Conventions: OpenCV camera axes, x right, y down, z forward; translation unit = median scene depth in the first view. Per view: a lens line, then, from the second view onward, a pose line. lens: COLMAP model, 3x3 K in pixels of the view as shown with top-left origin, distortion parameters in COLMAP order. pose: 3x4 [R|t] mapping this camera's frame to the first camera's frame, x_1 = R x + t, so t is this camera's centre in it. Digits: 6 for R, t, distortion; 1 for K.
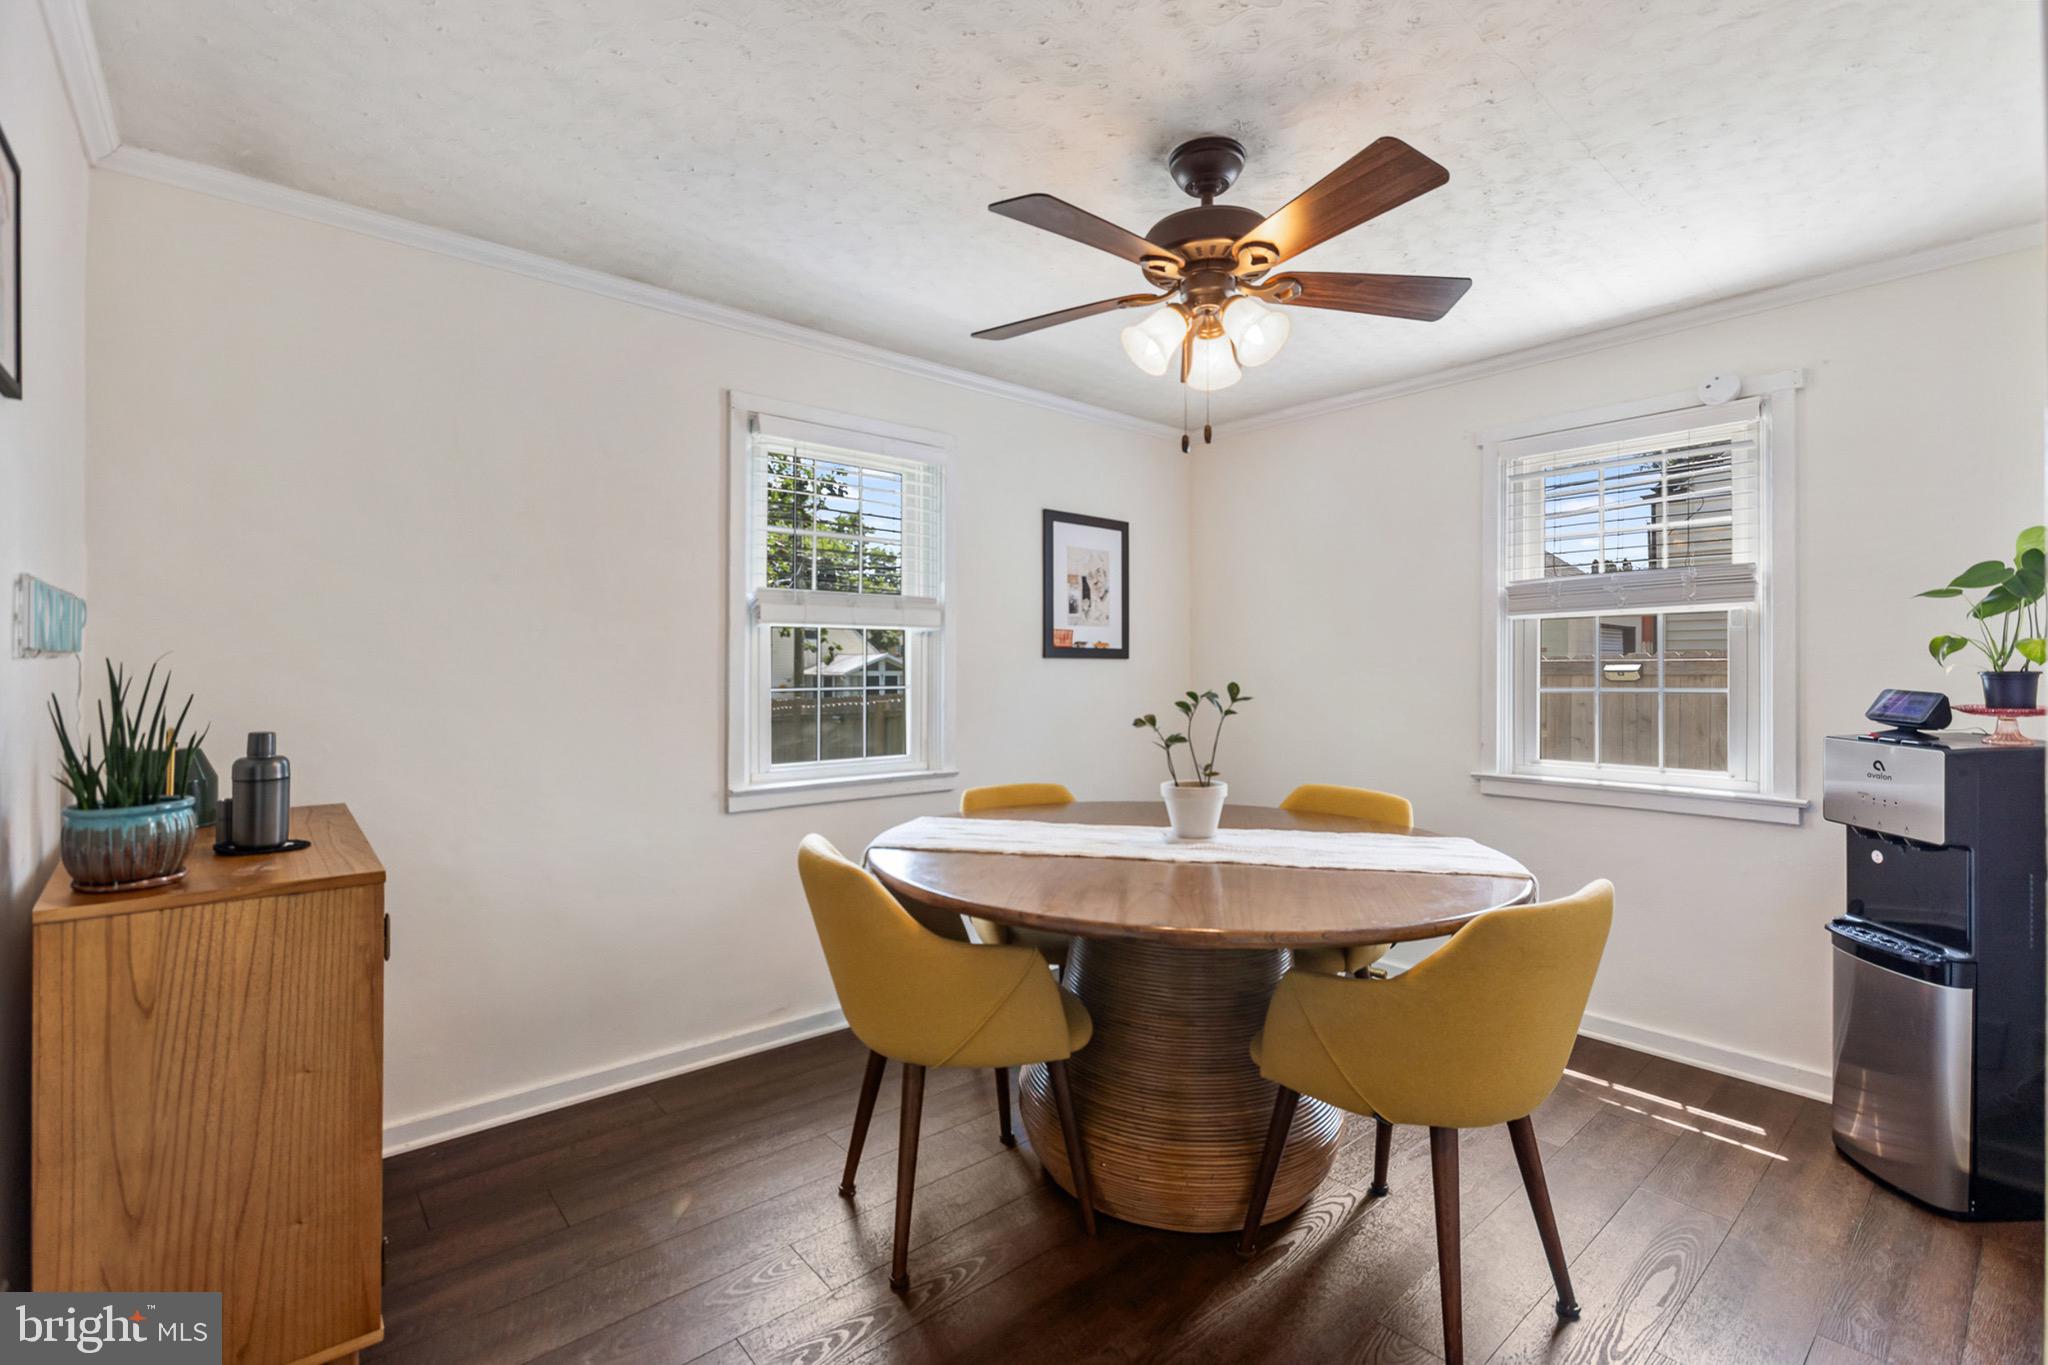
lens RADIAL K [[925.5, 0, 1031.1], [0, 925.5, 668.1], [0, 0, 1]] dist [0.003914, 0.000605]
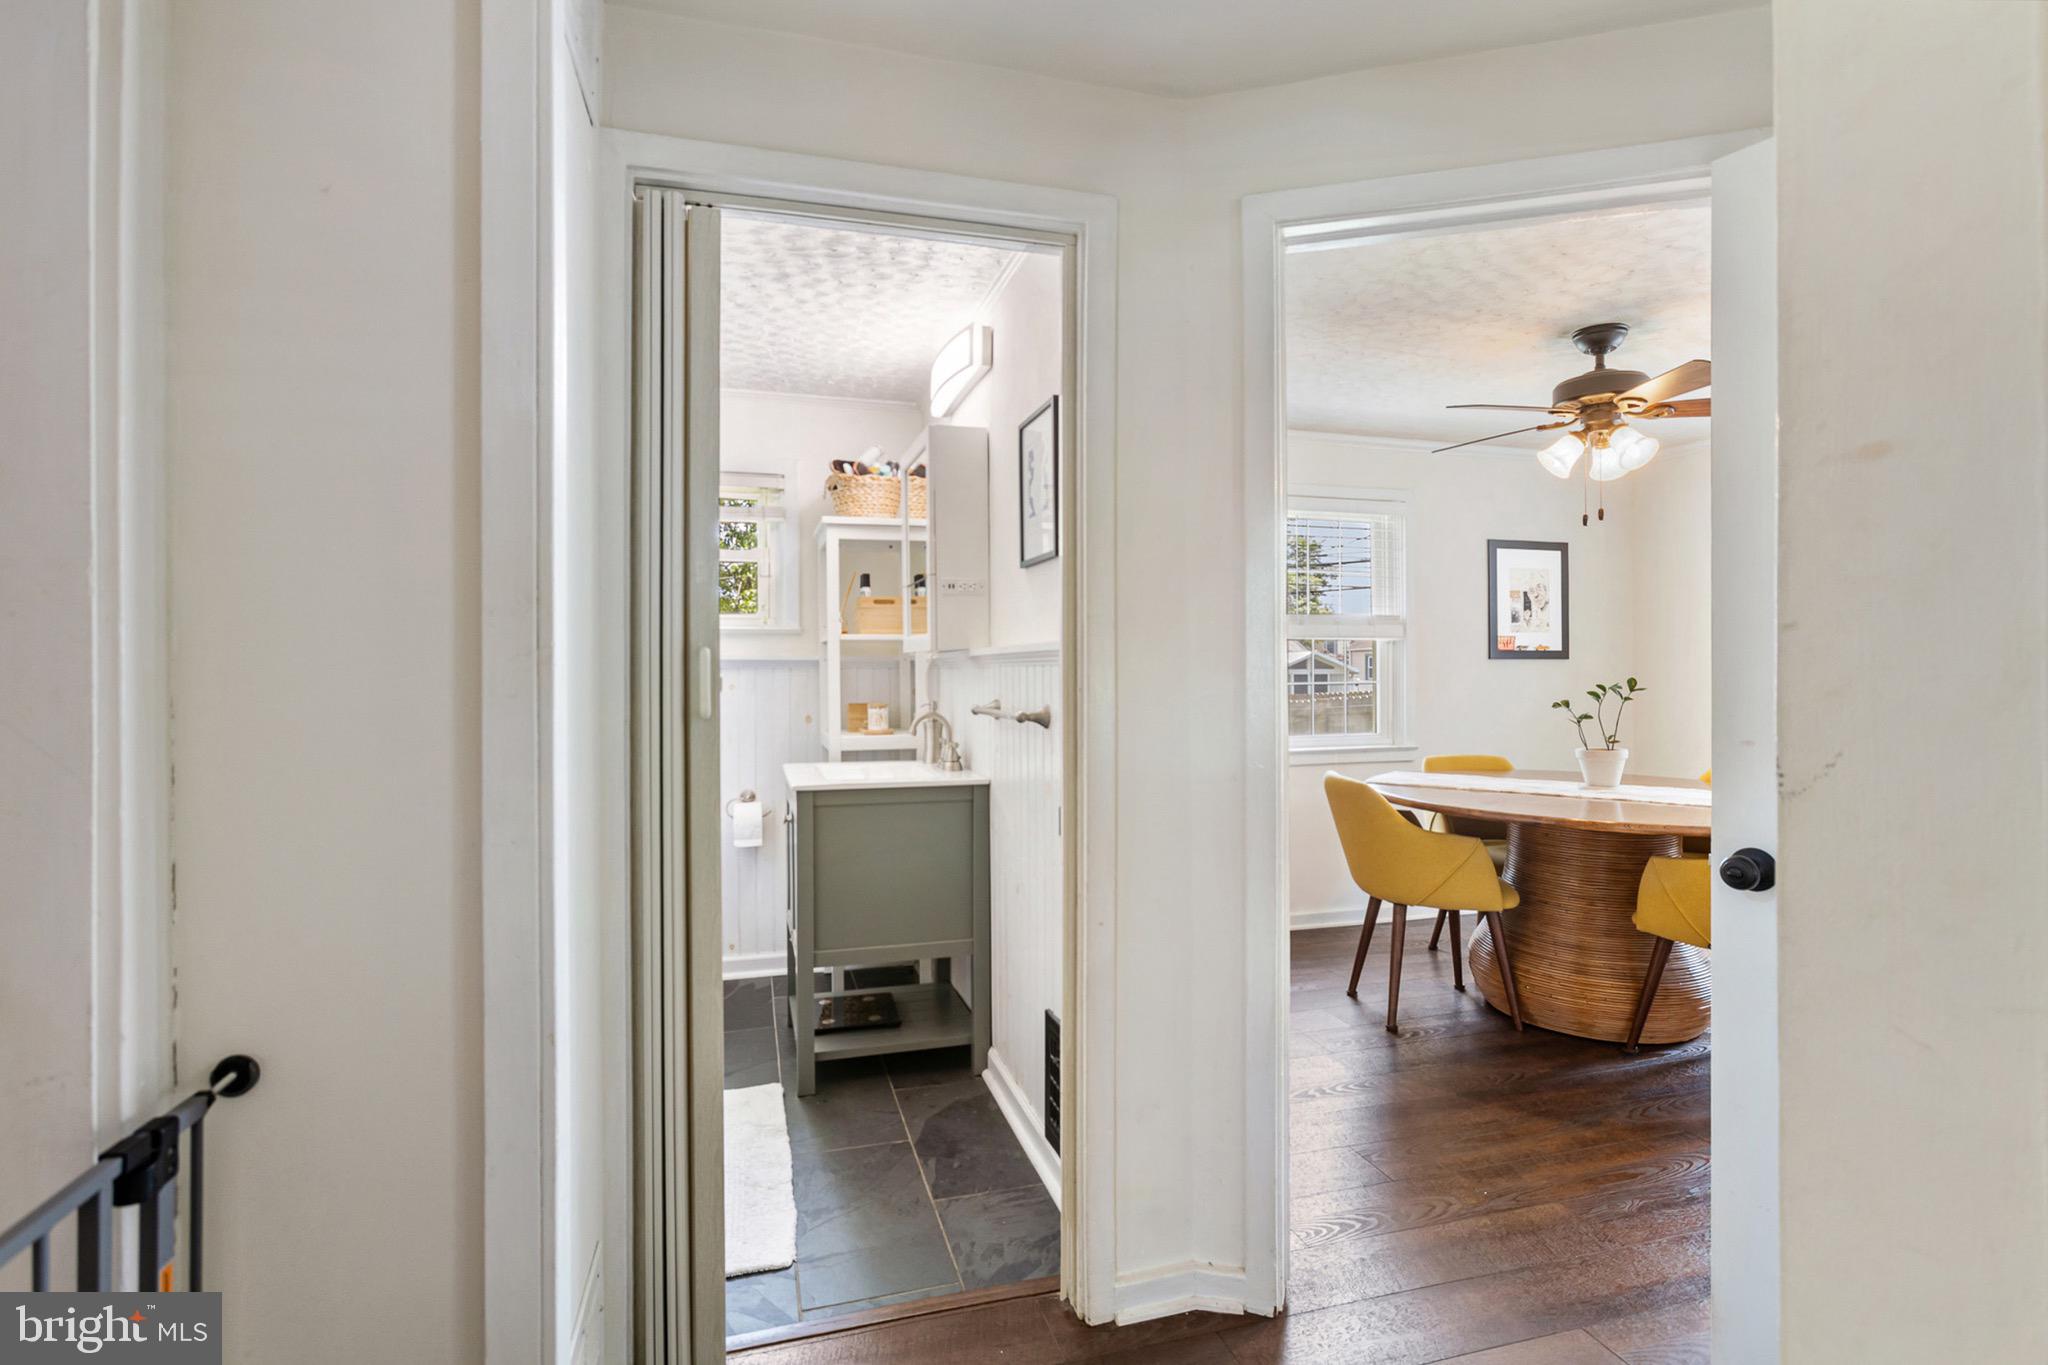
lens RADIAL K [[992.9, 0, 1030.0], [0, 992.9, 660.7], [0, 0, 1]] dist [-0.002687, 0.003723]
pose [[0.909539, -0.006904, -0.415562, 0.012809], [0.004514, 0.999967, -0.006734, -0.005247], [0.415594, 0.004250, 0.909540, -0.823135]]
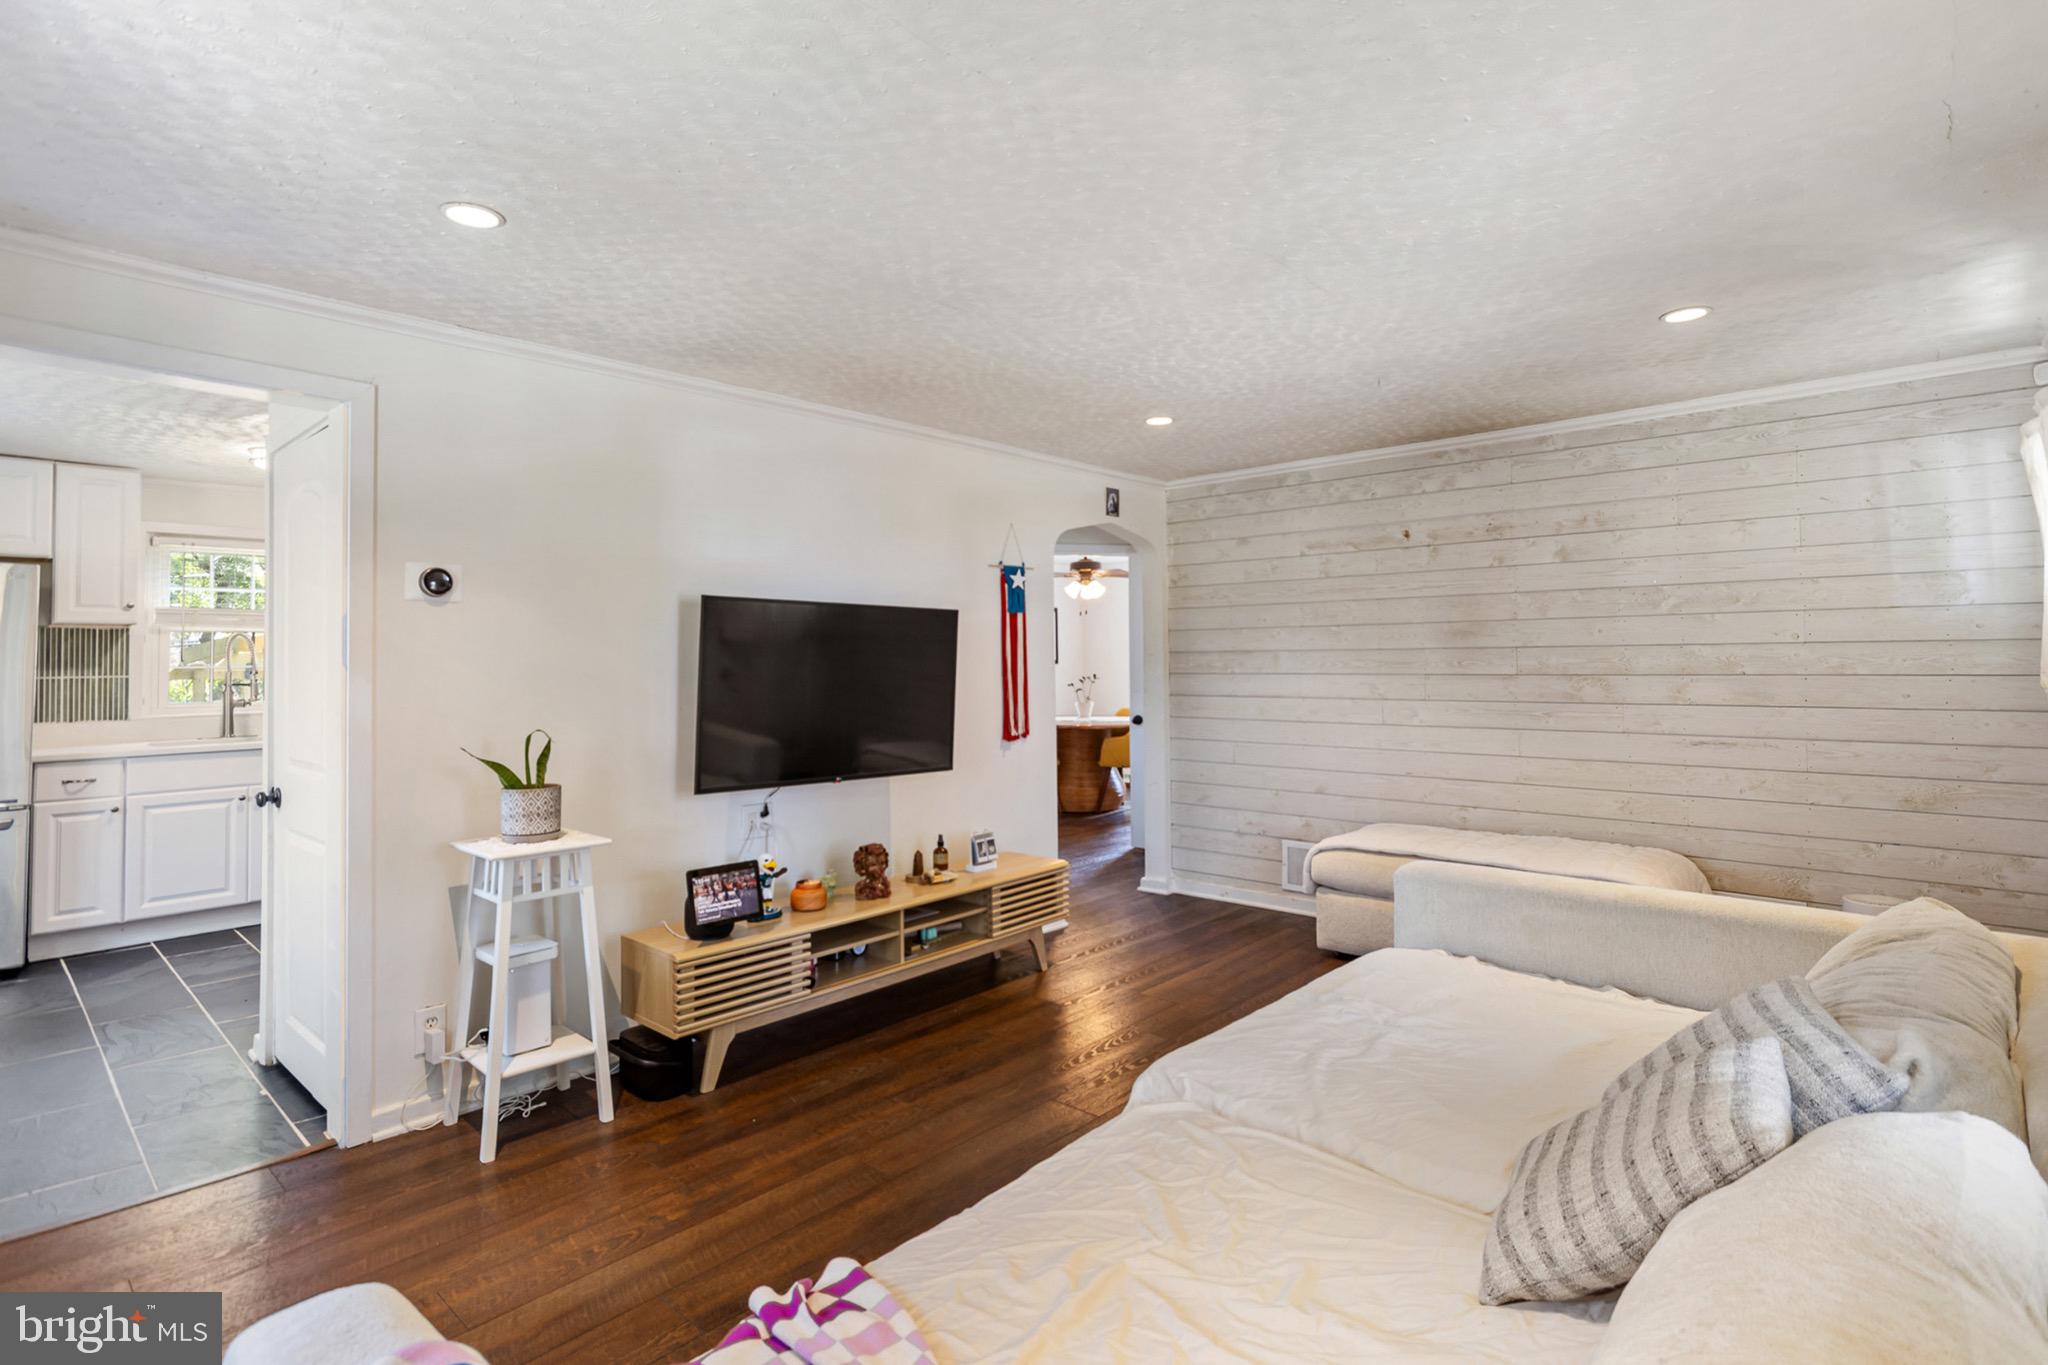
lens RADIAL K [[992.9, 0, 1022.9], [0, 992.9, 638.4], [0, 0, 1]] dist [-0.002687, 0.003723]
pose [[0.992922, -0.006919, 0.118570, -0.565614], [0.009457, 0.999738, -0.020859, -0.048842], [-0.118394, 0.021833, 0.992727, -3.077935]]
